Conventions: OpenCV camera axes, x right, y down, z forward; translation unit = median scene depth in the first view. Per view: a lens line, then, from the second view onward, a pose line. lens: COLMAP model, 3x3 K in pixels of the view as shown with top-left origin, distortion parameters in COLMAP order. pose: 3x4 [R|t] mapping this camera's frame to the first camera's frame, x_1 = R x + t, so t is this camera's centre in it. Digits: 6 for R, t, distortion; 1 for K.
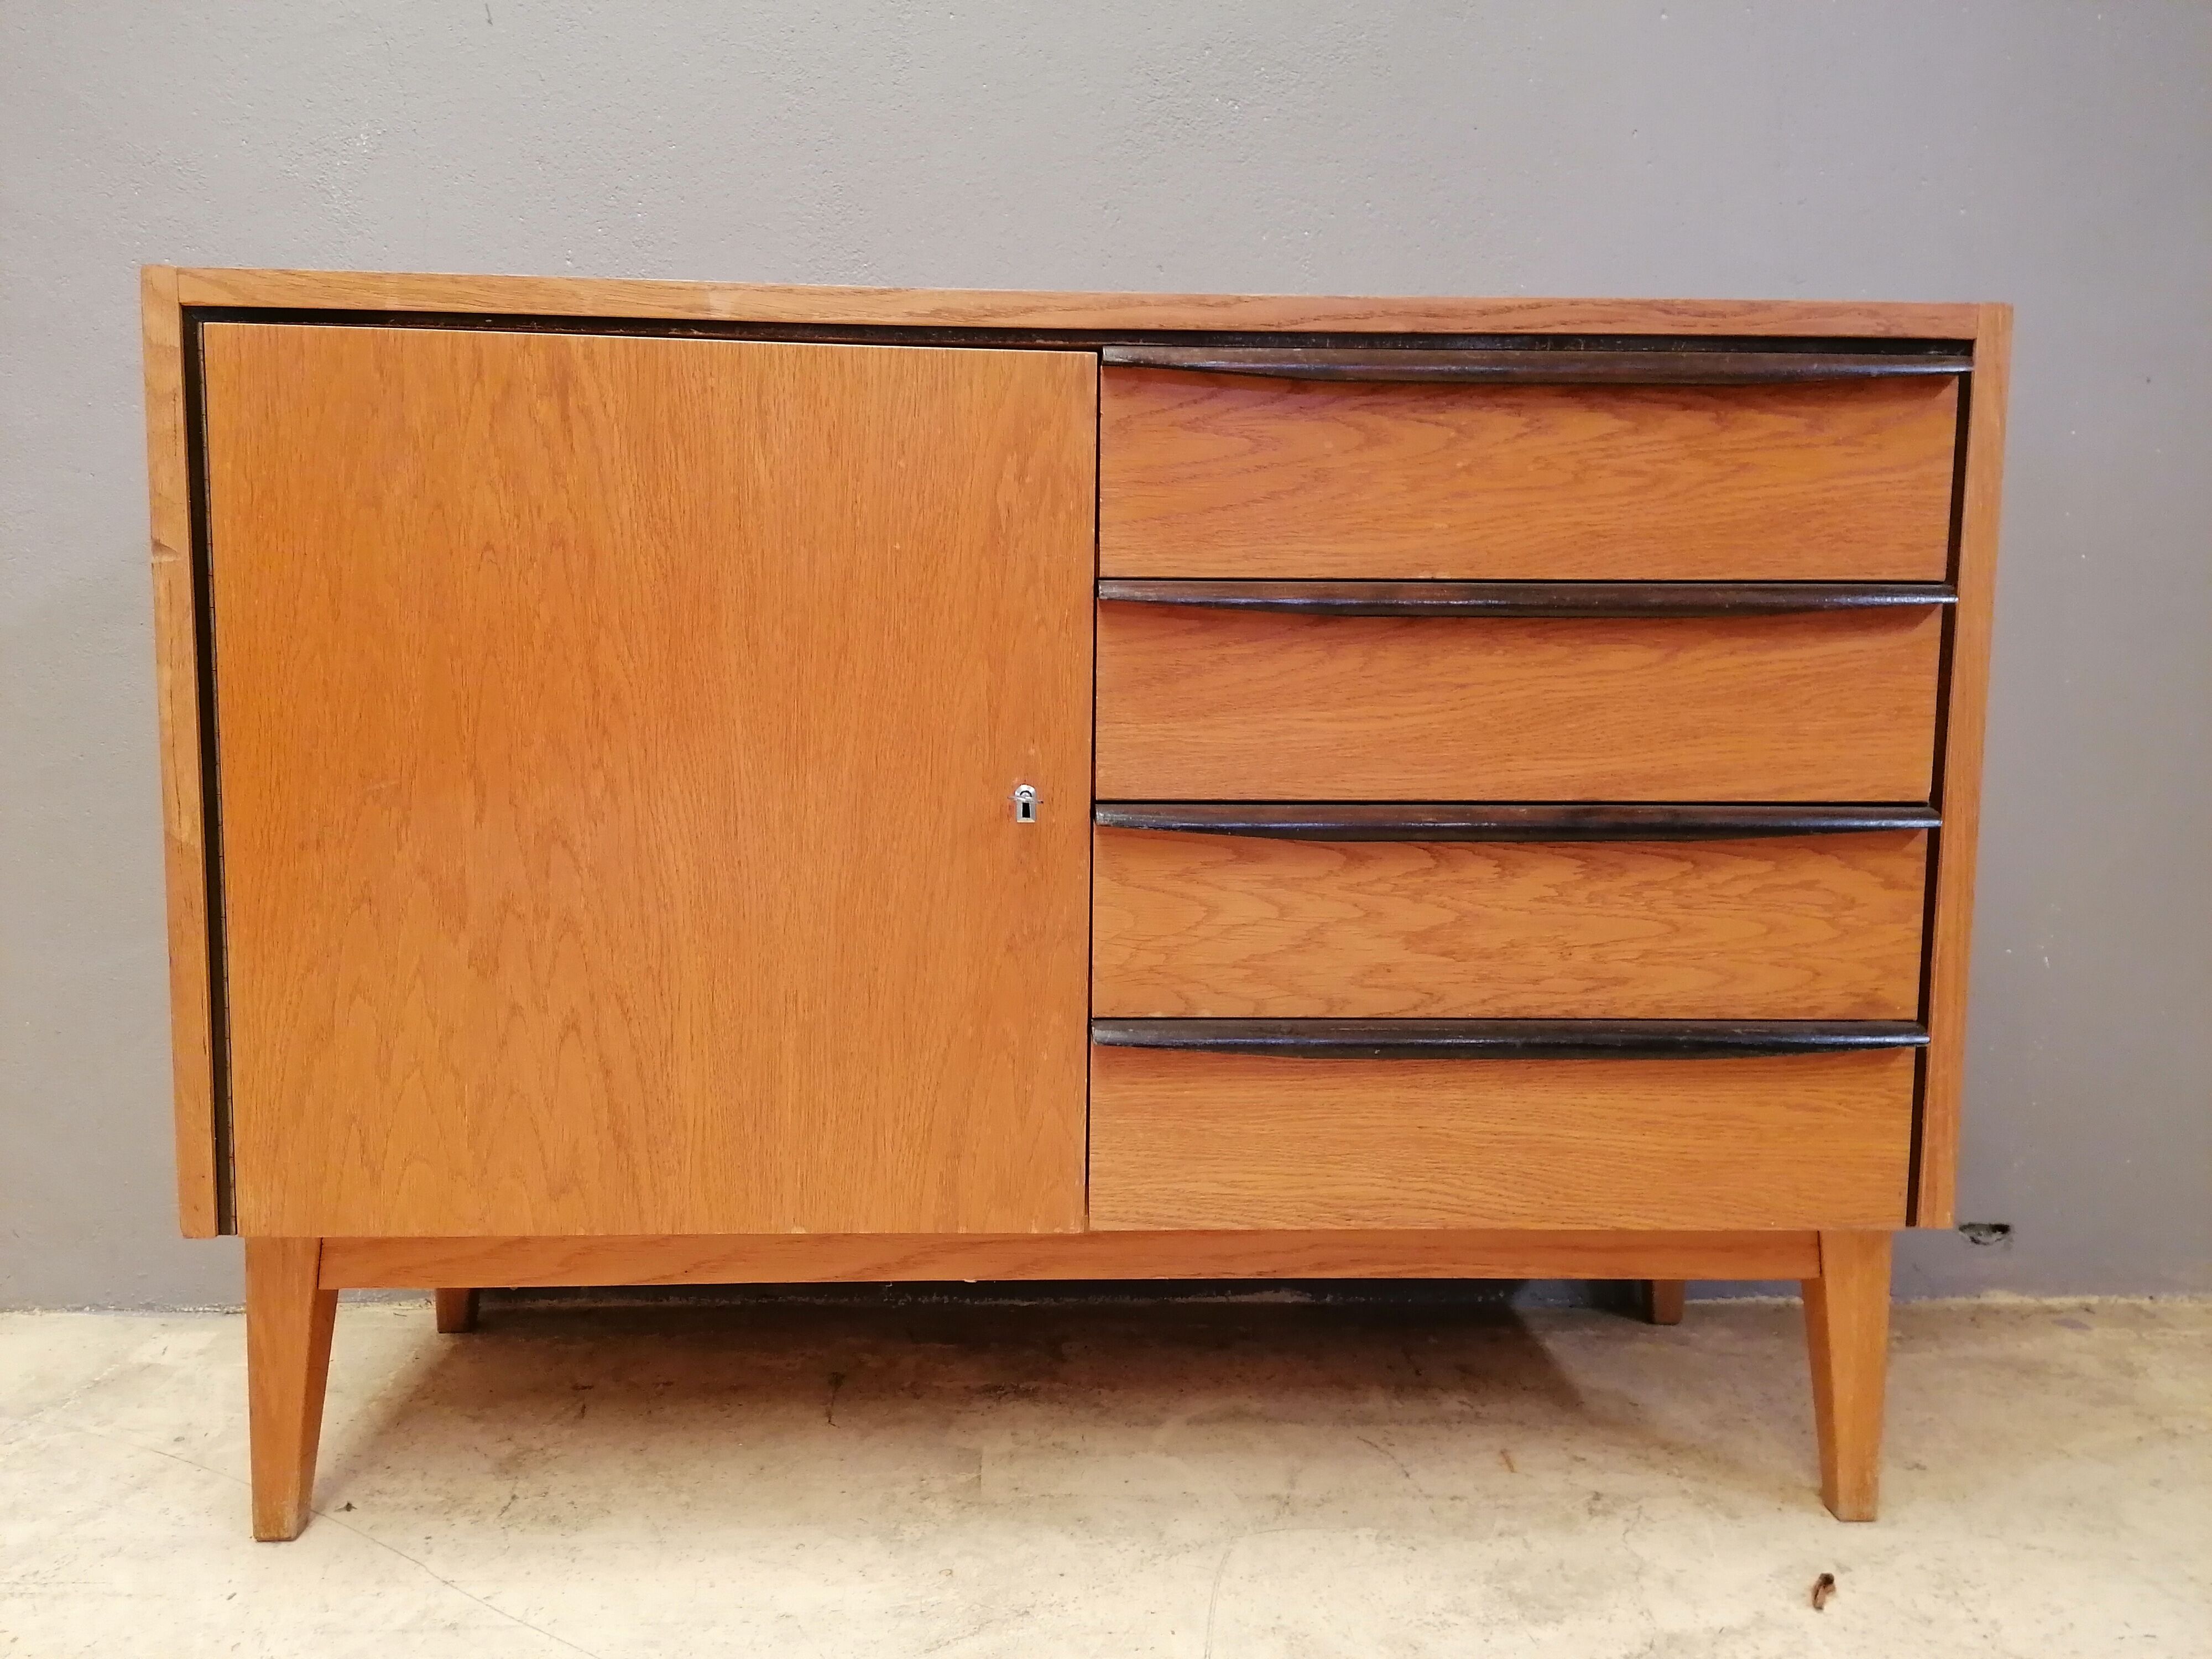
lens RADIAL K [[1659.0, 0, 1106.0], [0, 1659.0, 824.4], [0, 0, 1]] dist [0.115415, -0.146728]
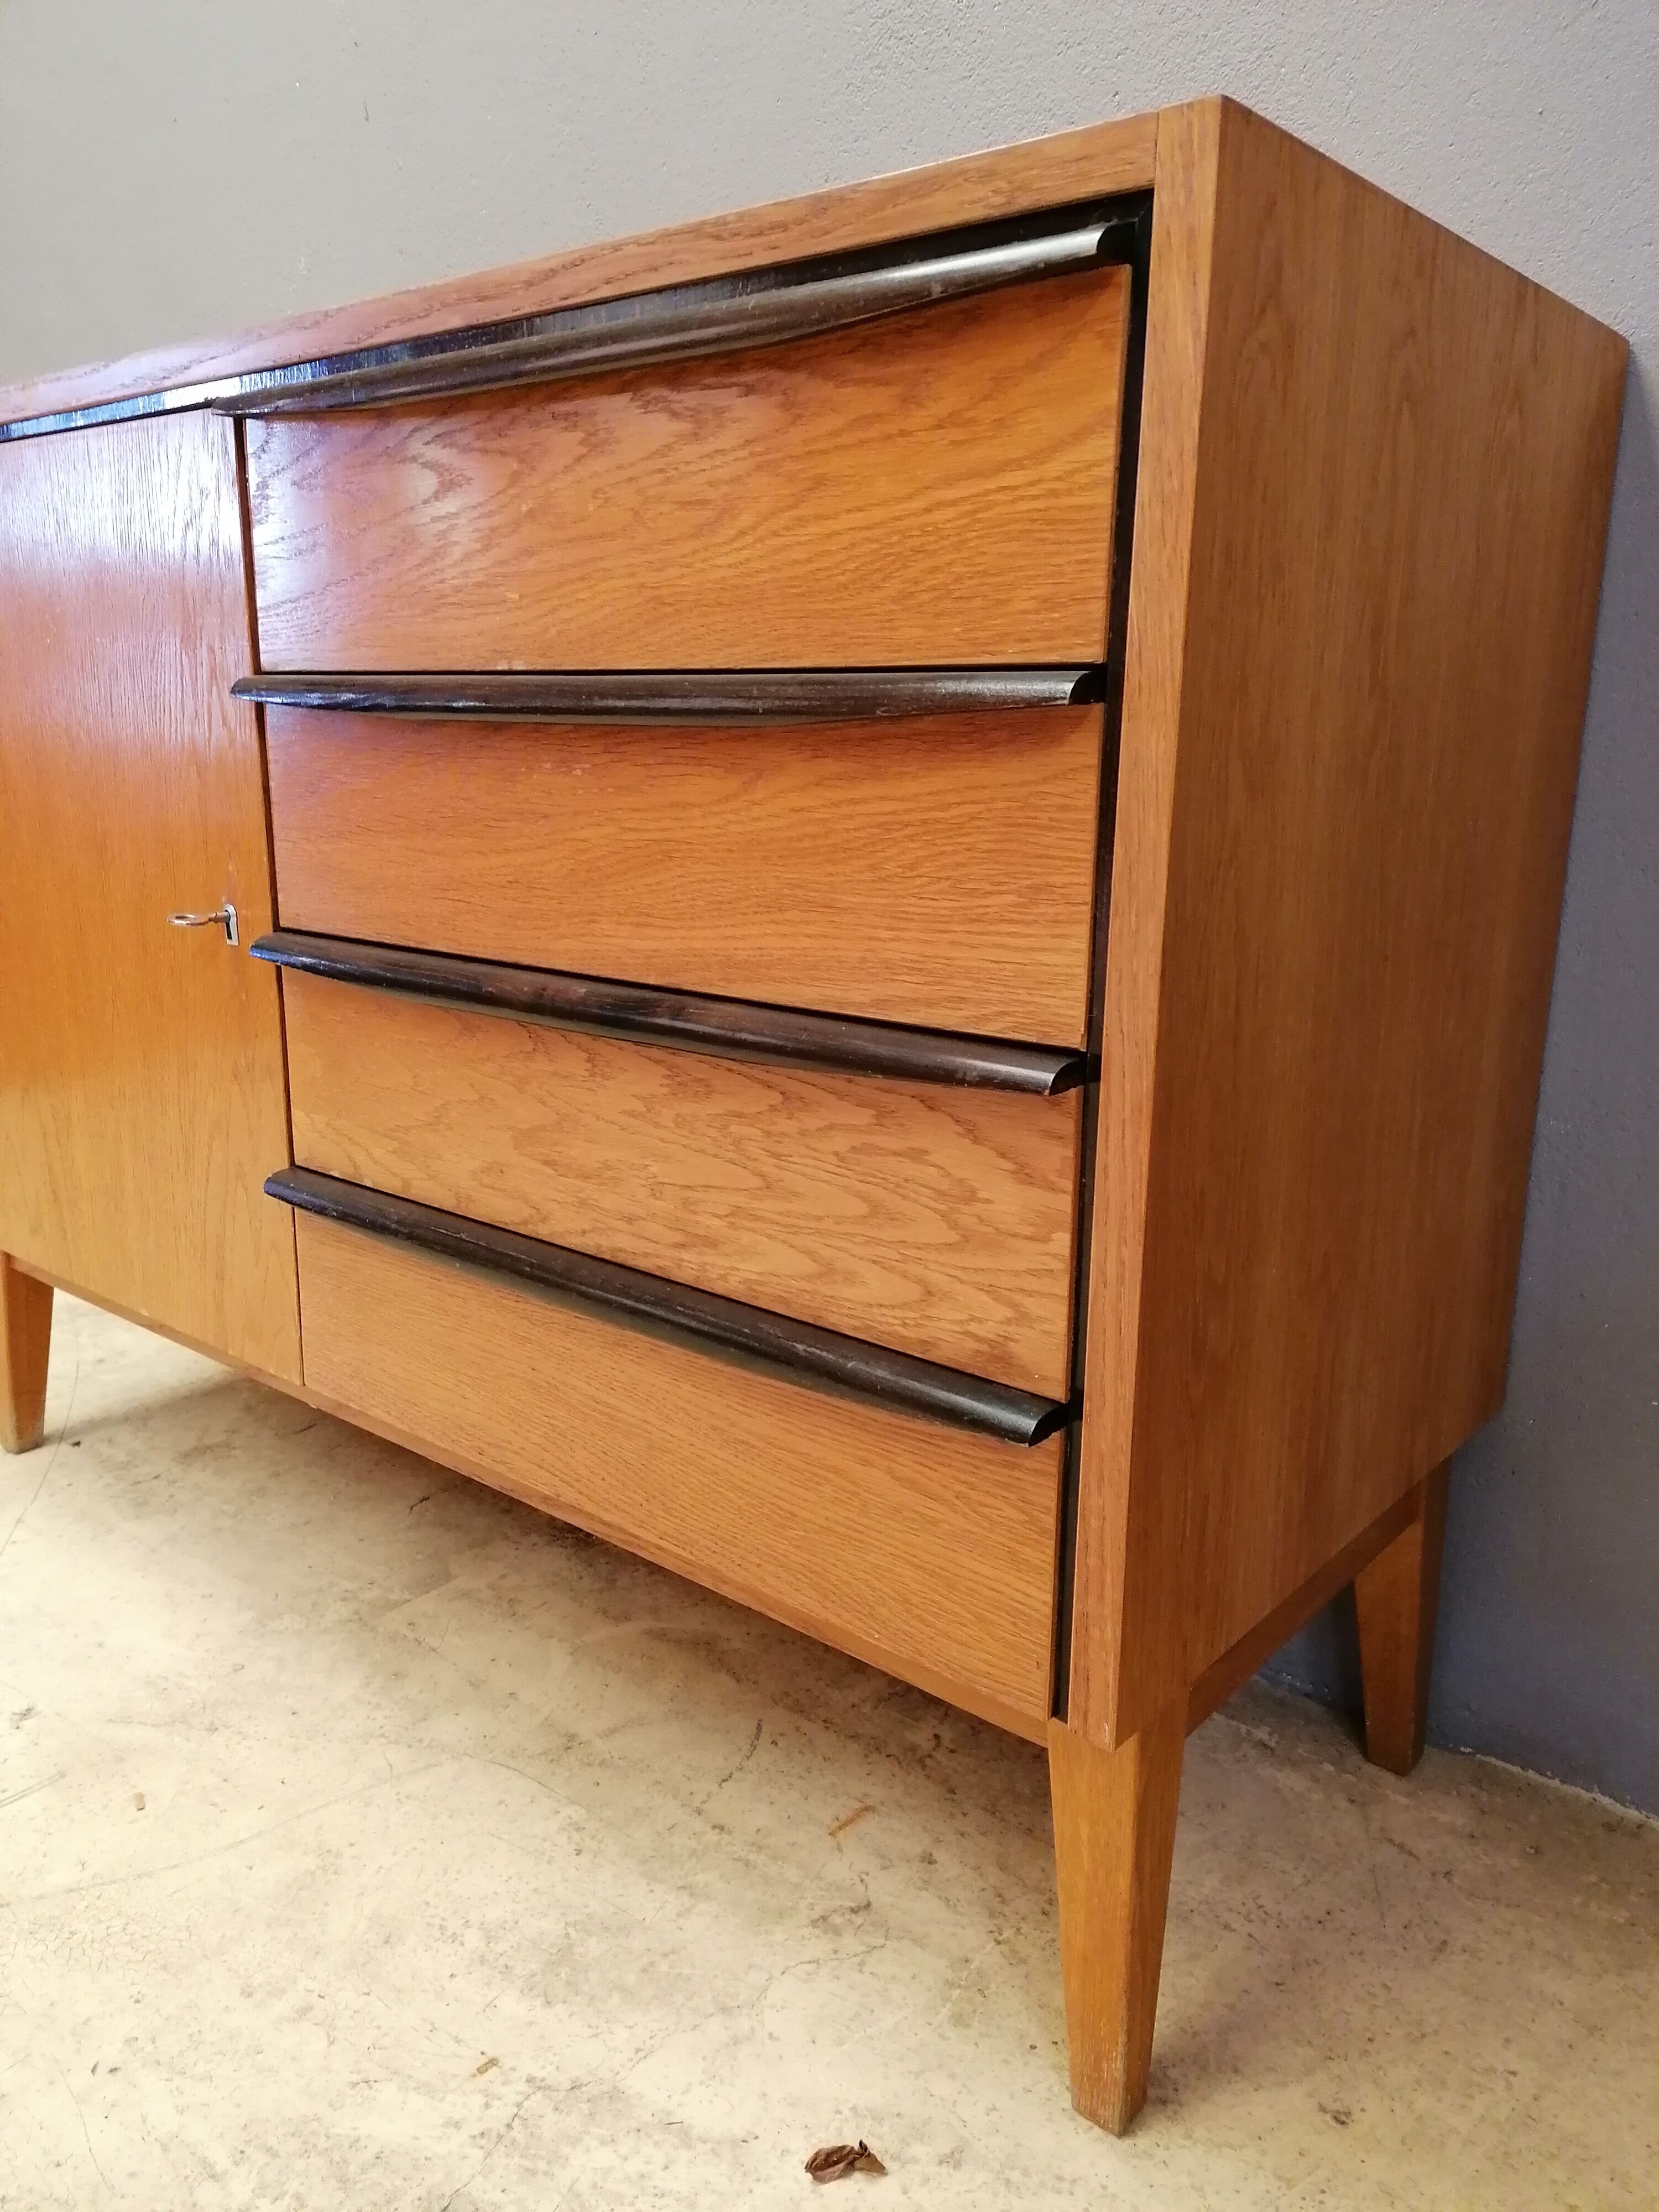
lens RADIAL K [[1659.0, 0, 829.5], [0, 1659.0, 1106.0], [0, 0, 1]] dist [0.115415, -0.146728]
pose [[0.736059, 0.153631, -0.659254, 0.813617], [-0.069965, 0.985955, 0.151647, -0.076583], [0.673292, -0.065496, 0.736470, 0.518260]]
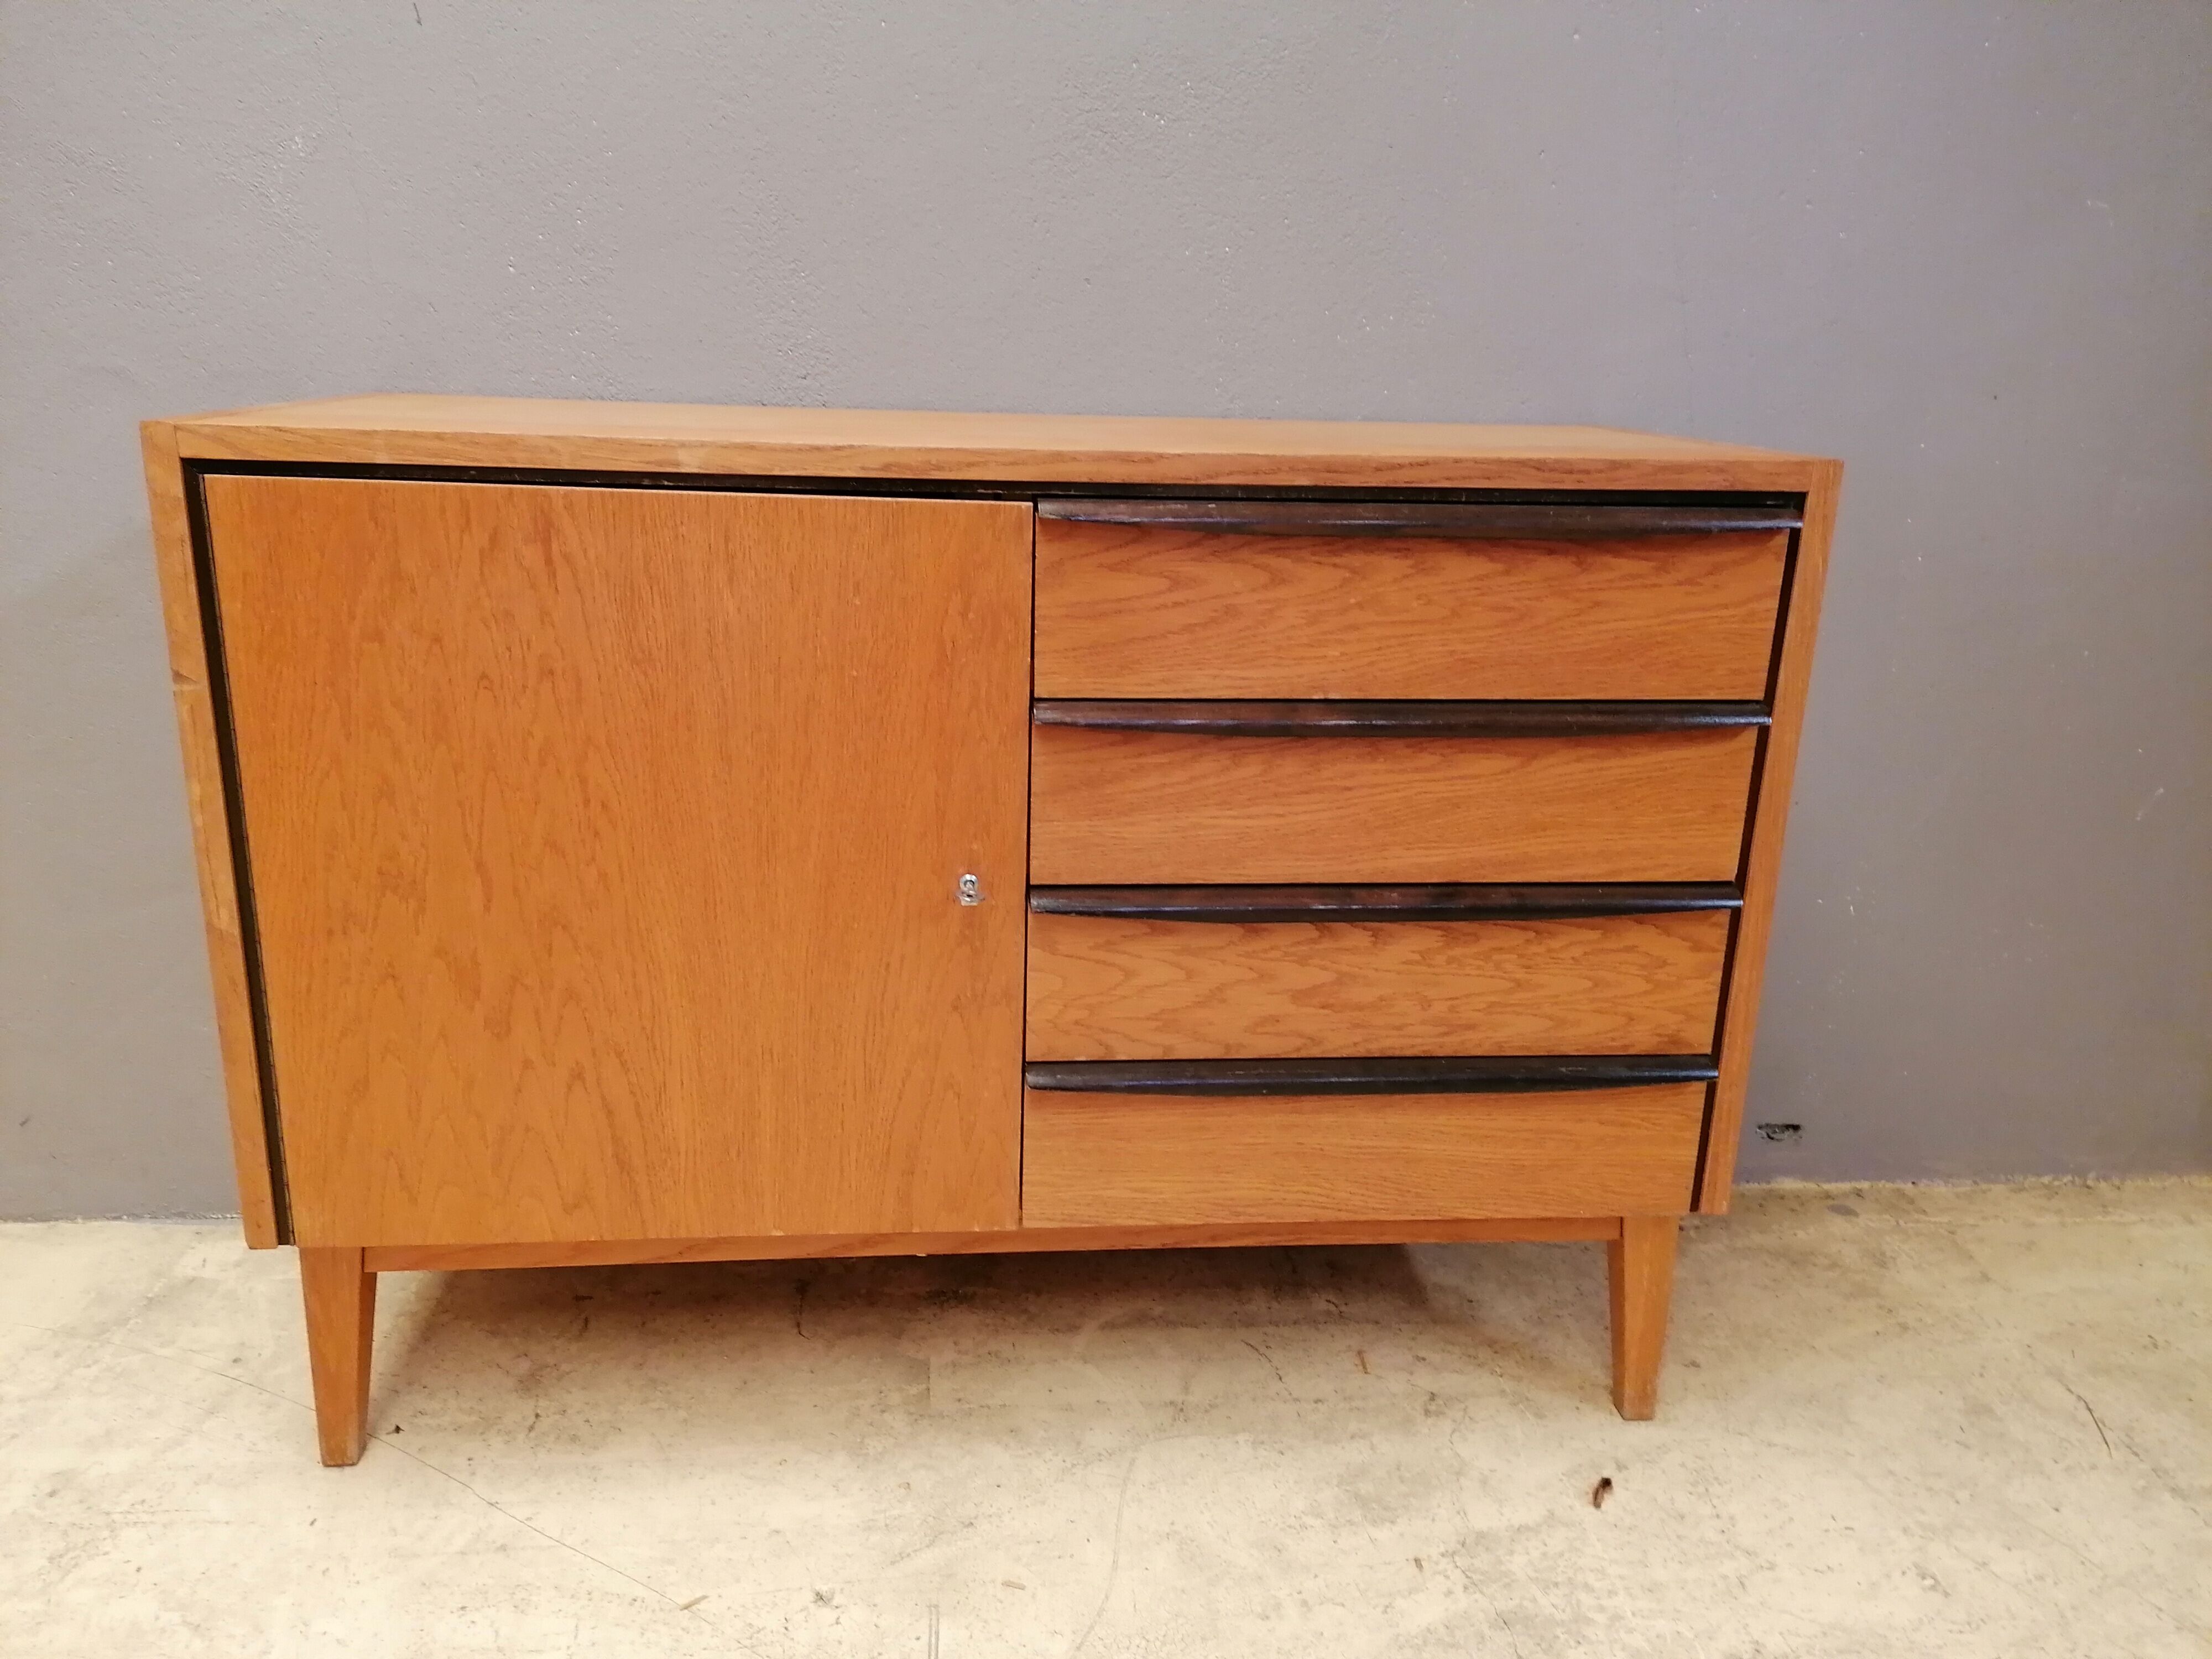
lens RADIAL K [[1659.0, 0, 1106.0], [0, 1659.0, 824.4], [0, 0, 1]] dist [0.115415, -0.146728]
pose [[0.998659, 0.002929, 0.051697, -0.012949], [-0.012774, 0.981475, 0.191162, -0.273373], [-0.050179, -0.191566, 0.980196, -0.122346]]
